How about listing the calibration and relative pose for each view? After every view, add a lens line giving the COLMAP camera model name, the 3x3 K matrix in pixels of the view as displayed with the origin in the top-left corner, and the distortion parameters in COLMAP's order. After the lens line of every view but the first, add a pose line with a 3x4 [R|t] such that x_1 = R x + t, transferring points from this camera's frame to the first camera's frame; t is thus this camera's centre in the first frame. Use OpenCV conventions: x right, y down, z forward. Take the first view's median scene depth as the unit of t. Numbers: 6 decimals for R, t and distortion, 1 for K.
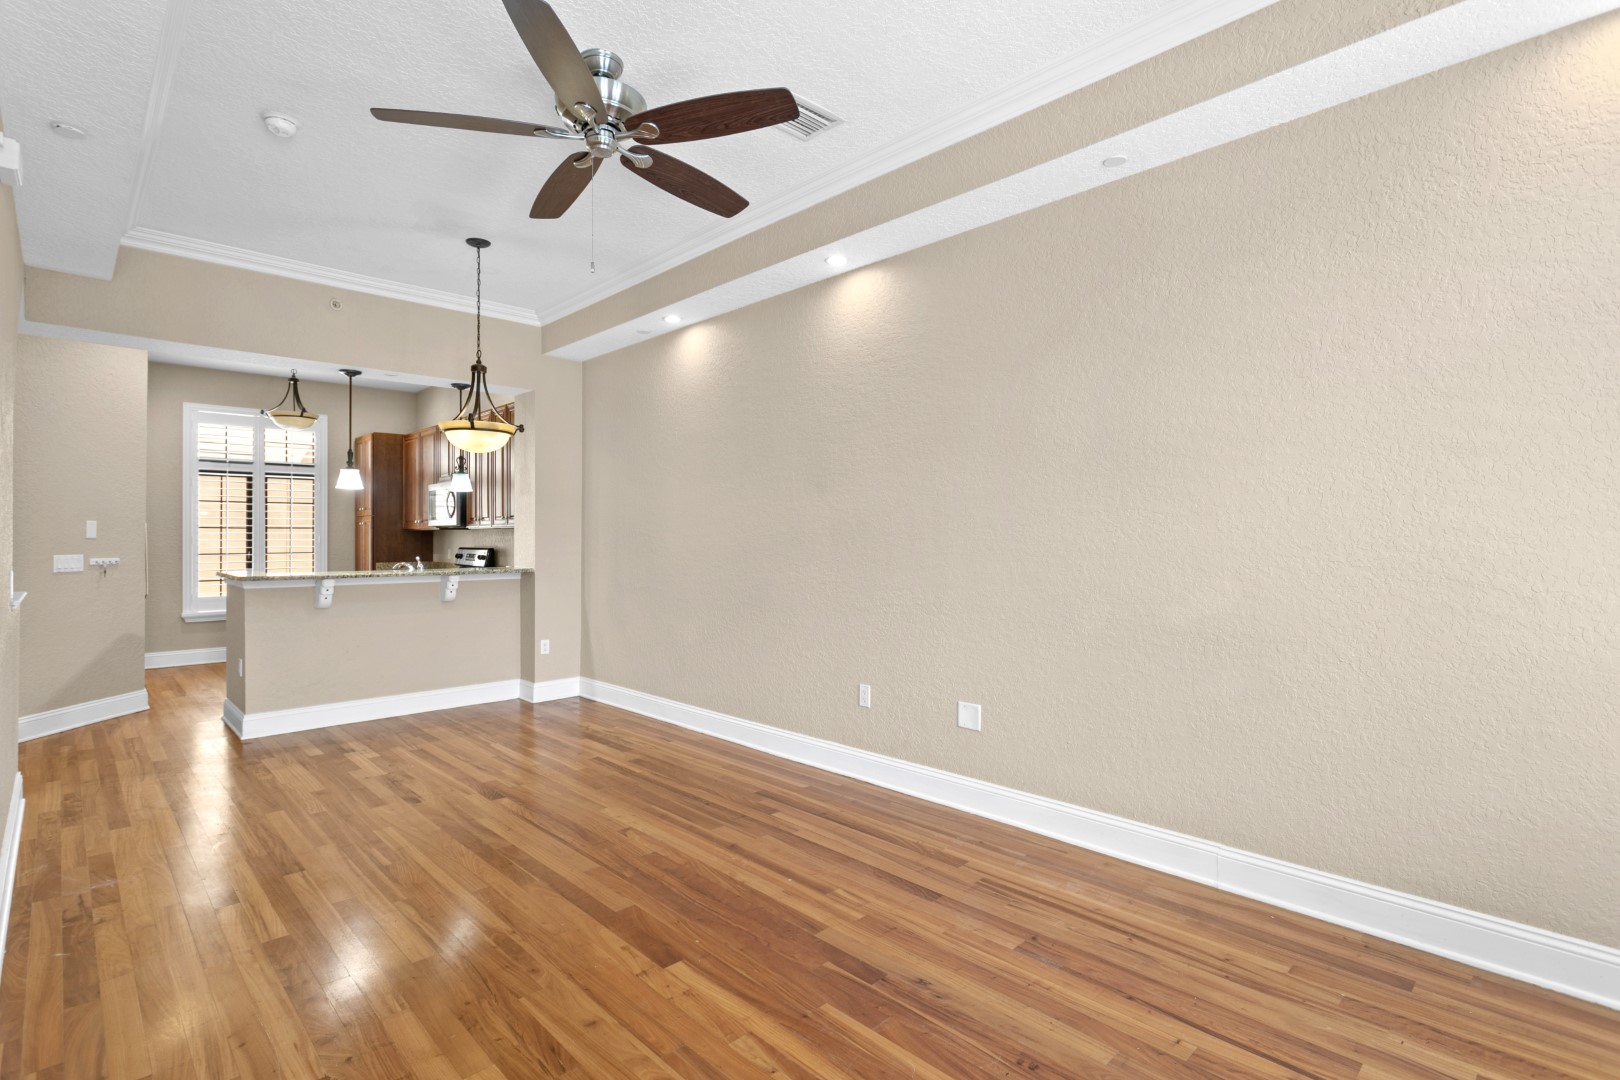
lens RADIAL K [[773.6, 0, 790.0], [0, 773.6, 531.5], [0, 0, 1]] dist [0.005826, 0.000006]
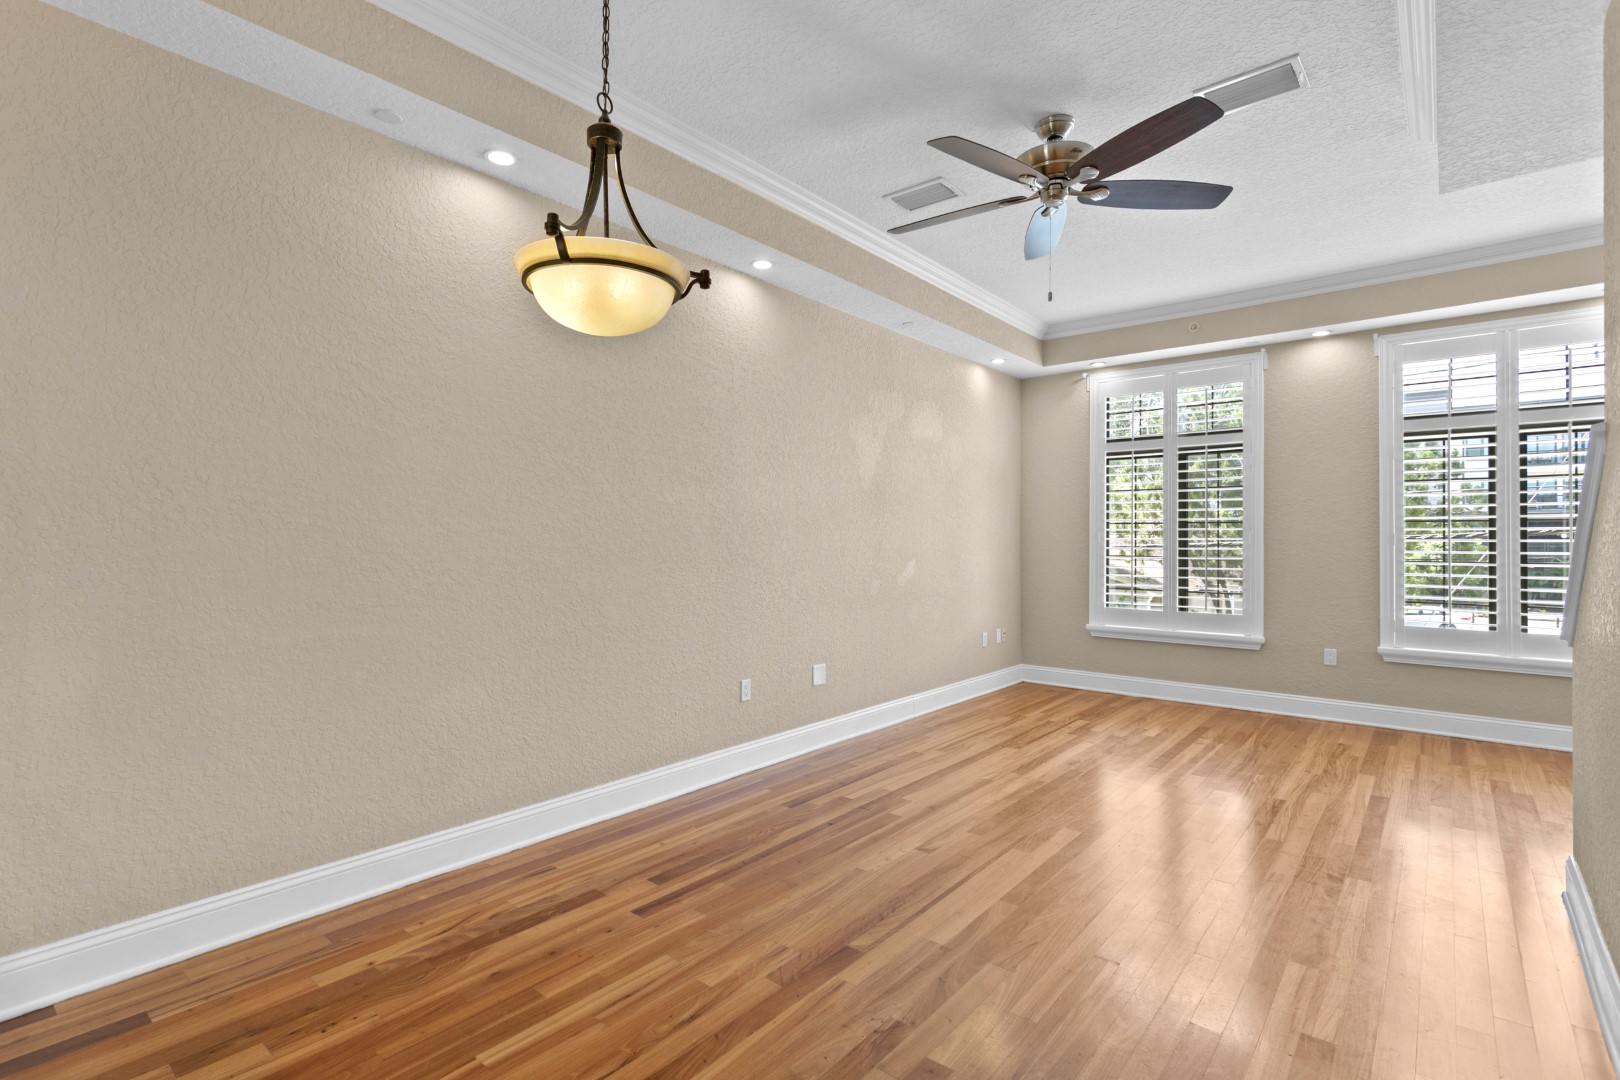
lens RADIAL K [[773.6, 0, 790.0], [0, 773.6, 531.5], [0, 0, 1]] dist [0.005826, 0.000006]
pose [[-0.115199, 0.015685, 0.993219, -0.976995], [-0.011673, 0.999785, -0.017142, 0.018957], [-0.993274, -0.013568, -0.114991, 1.107780]]
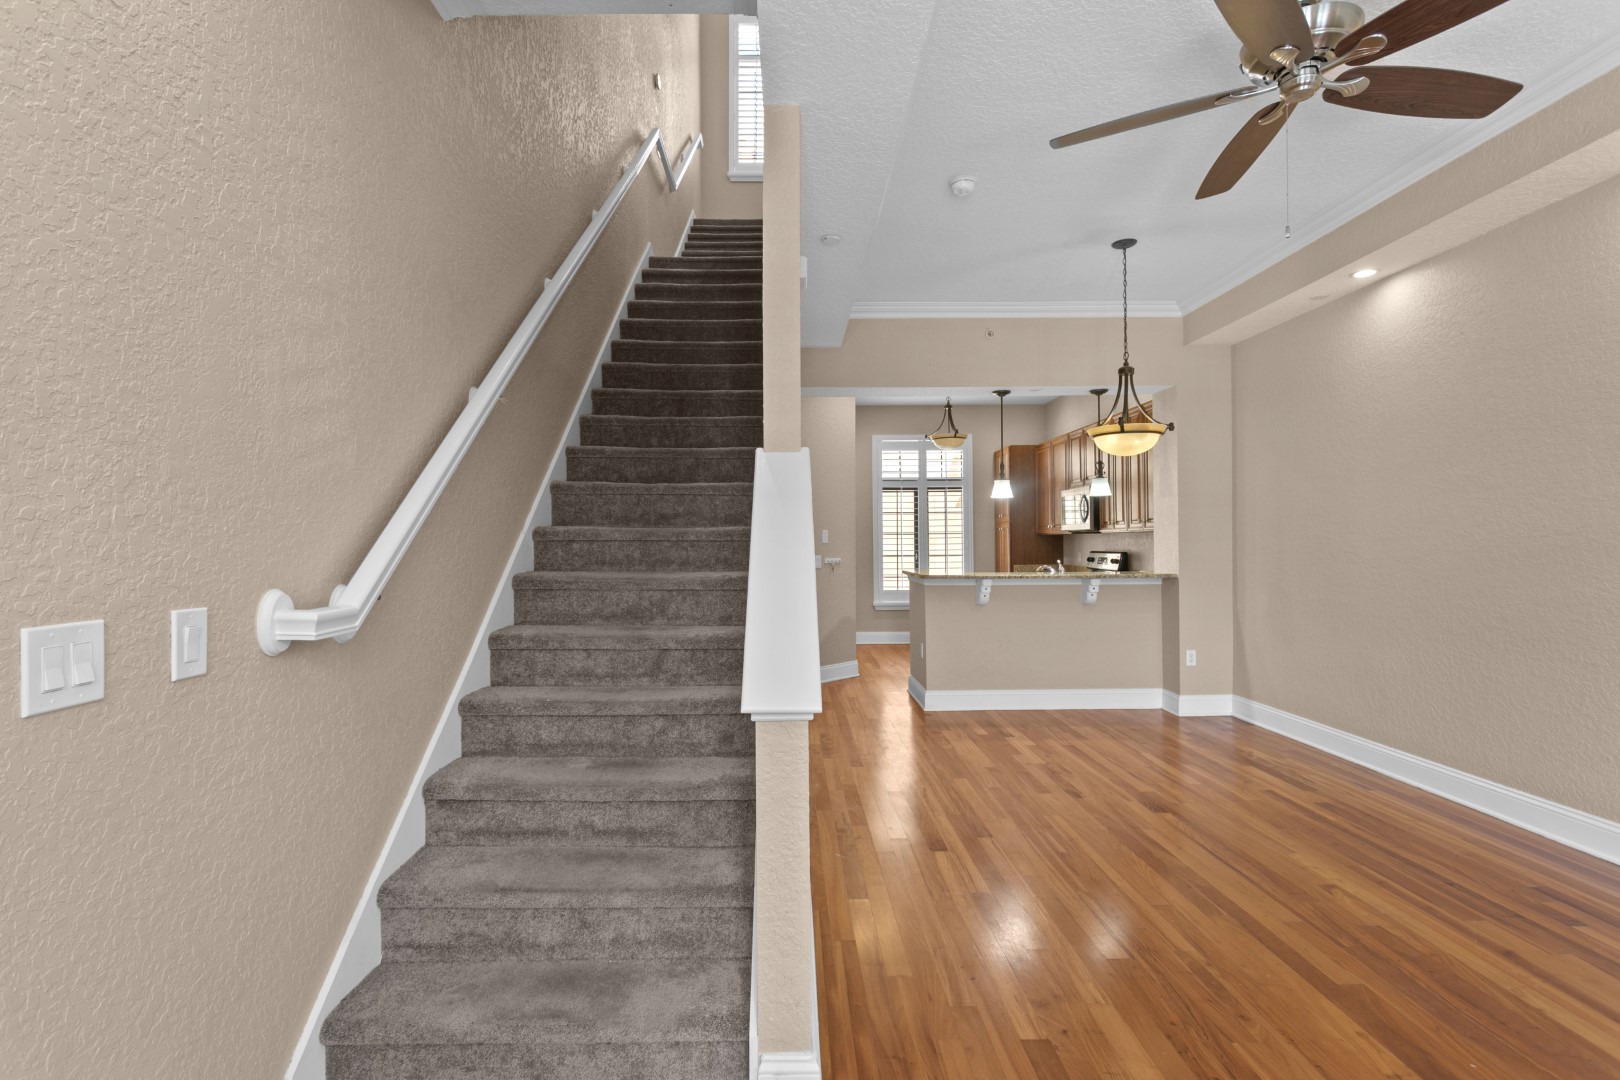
lens RADIAL K [[768.9, 0, 791.3], [0, 768.9, 537.0], [0, 0, 1]] dist [0.004771, 0.001694]
pose [[0.732856, -0.008963, -0.680324, -0.056904], [0.011149, 0.999937, -0.001165, -0.002036], [0.680292, -0.006731, 0.732910, -0.014122]]
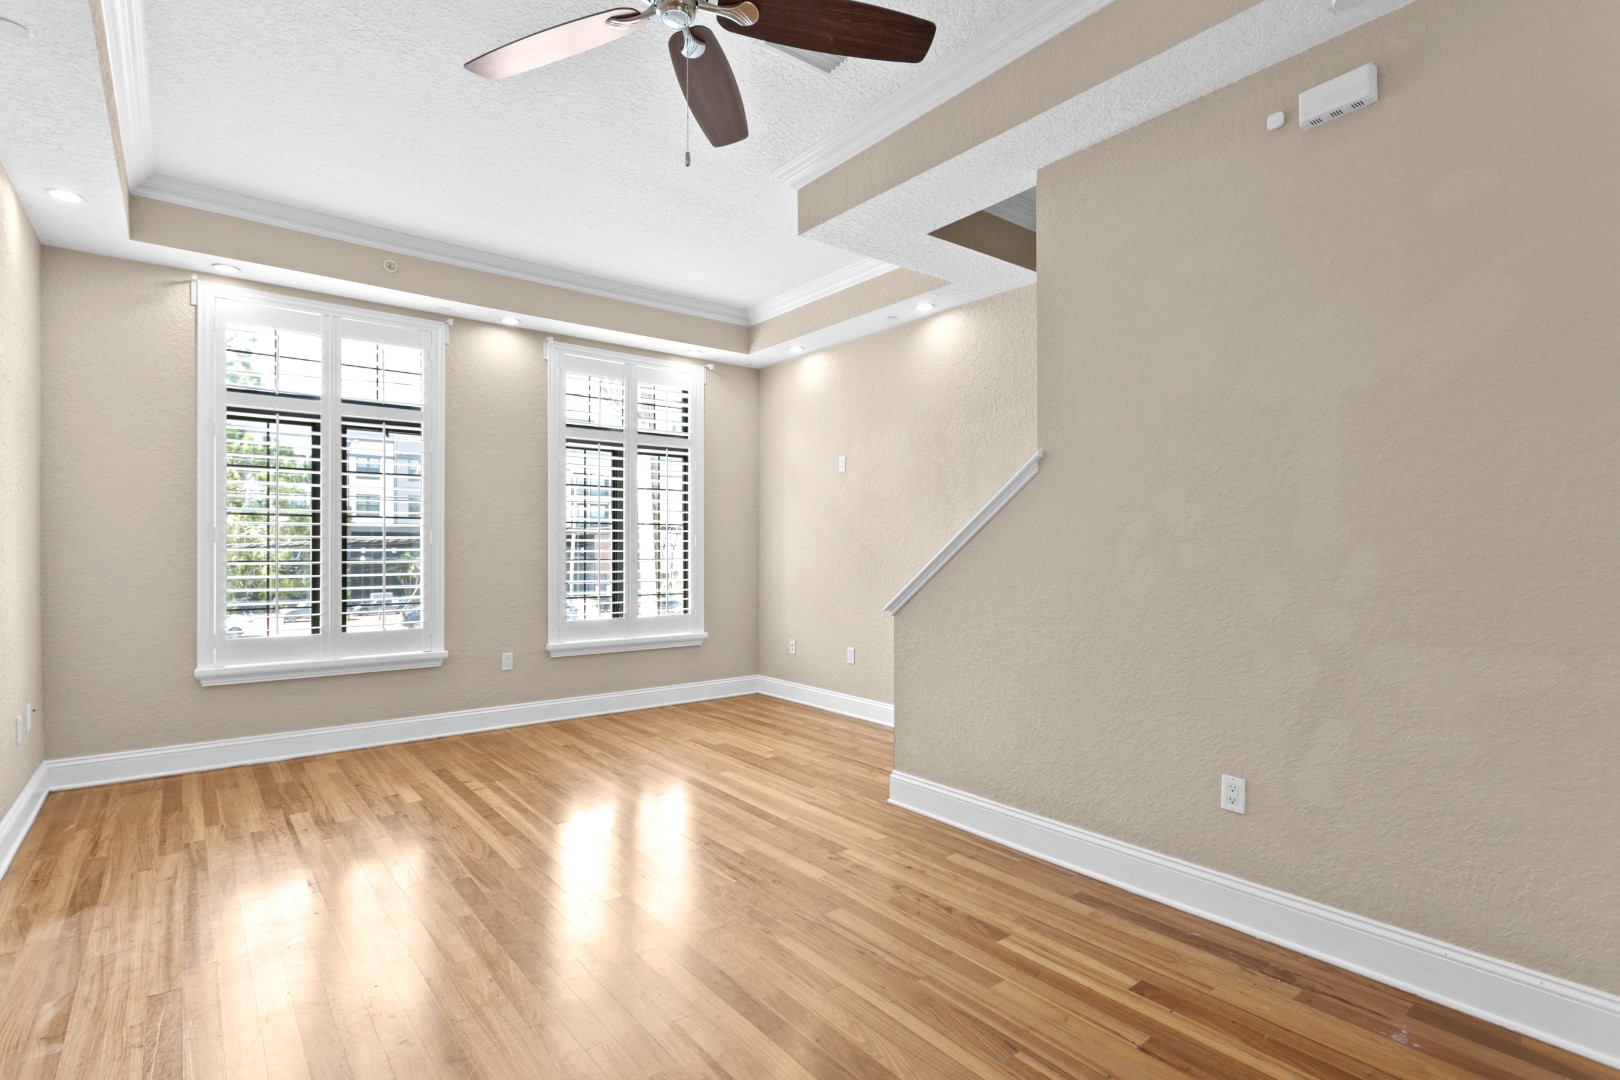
lens RADIAL K [[790.4, 0, 809.8], [0, 790.4, 546.3], [0, 0, 1]] dist [0.001428, 0.000444]
pose [[-0.997413, 0.000029, 0.071881, -0.320806], [-0.000521, 0.999971, -0.007638, 0.021019], [-0.071879, -0.007656, -0.997384, 1.304681]]
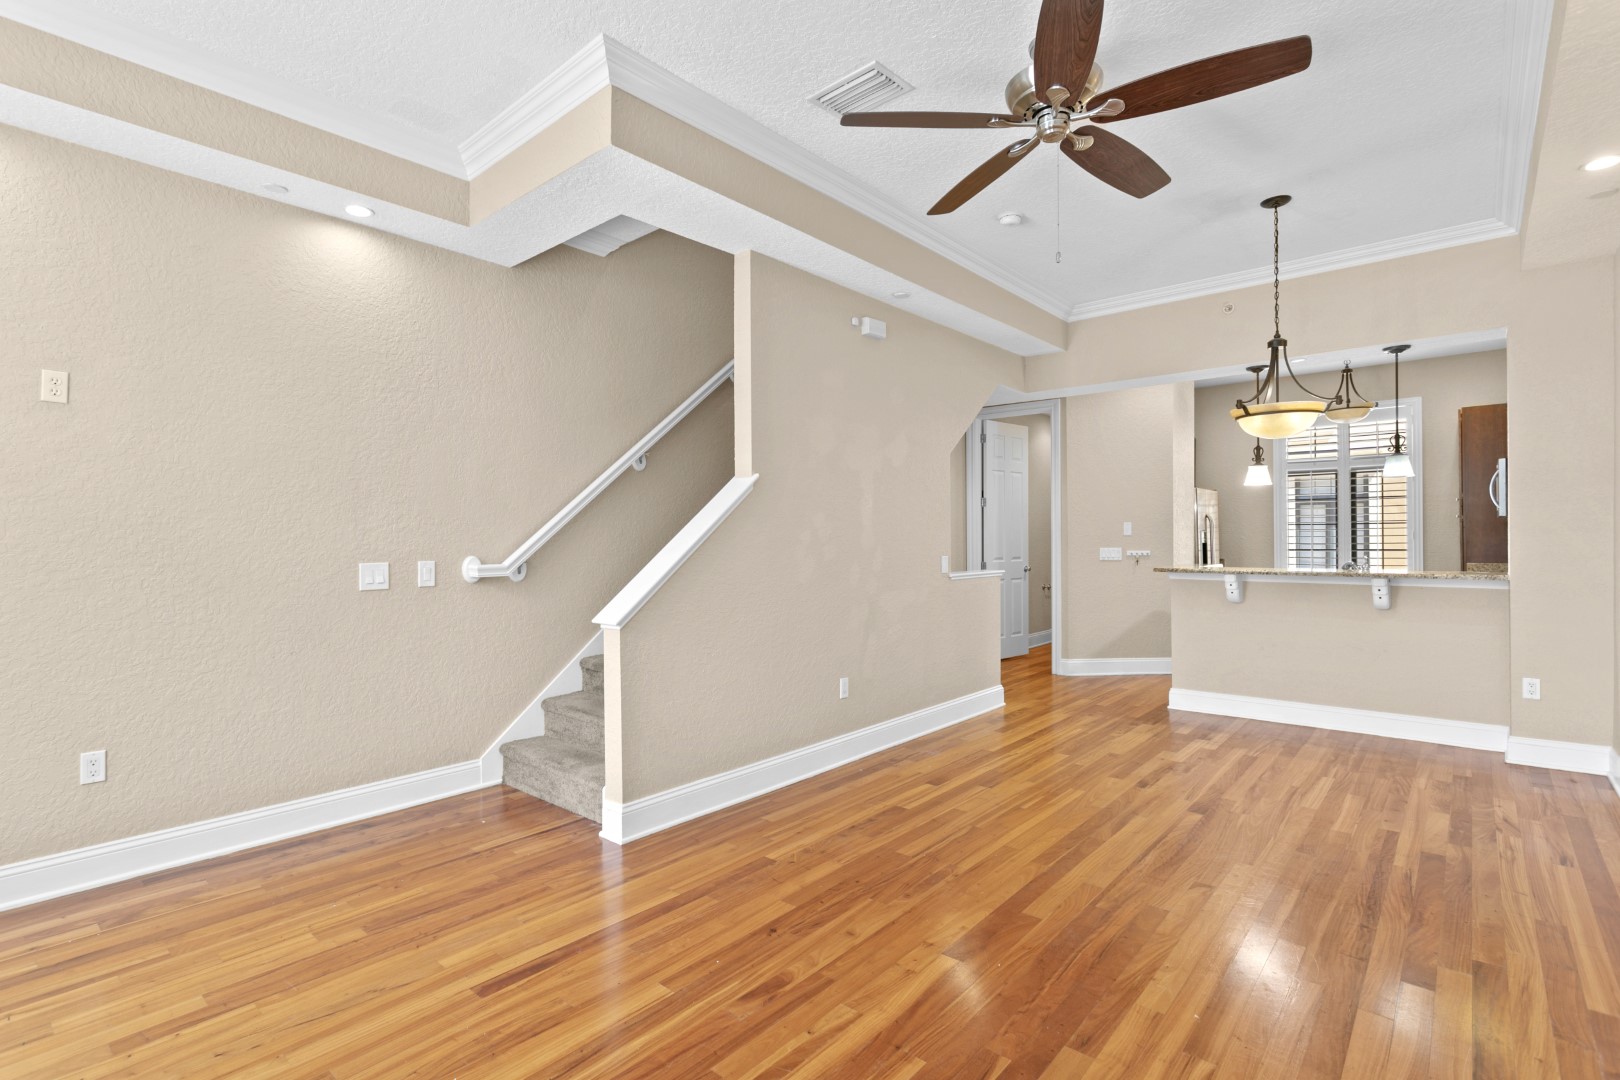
lens RADIAL K [[768.9, 0, 791.3], [0, 768.9, 537.0], [0, 0, 1]] dist [0.004771, 0.001694]
pose [[0.091758, -0.000942, -0.995781, 0.498082], [0.014578, 0.999894, 0.000398, 0.003367], [0.995675, -0.014553, 0.091762, 0.423222]]
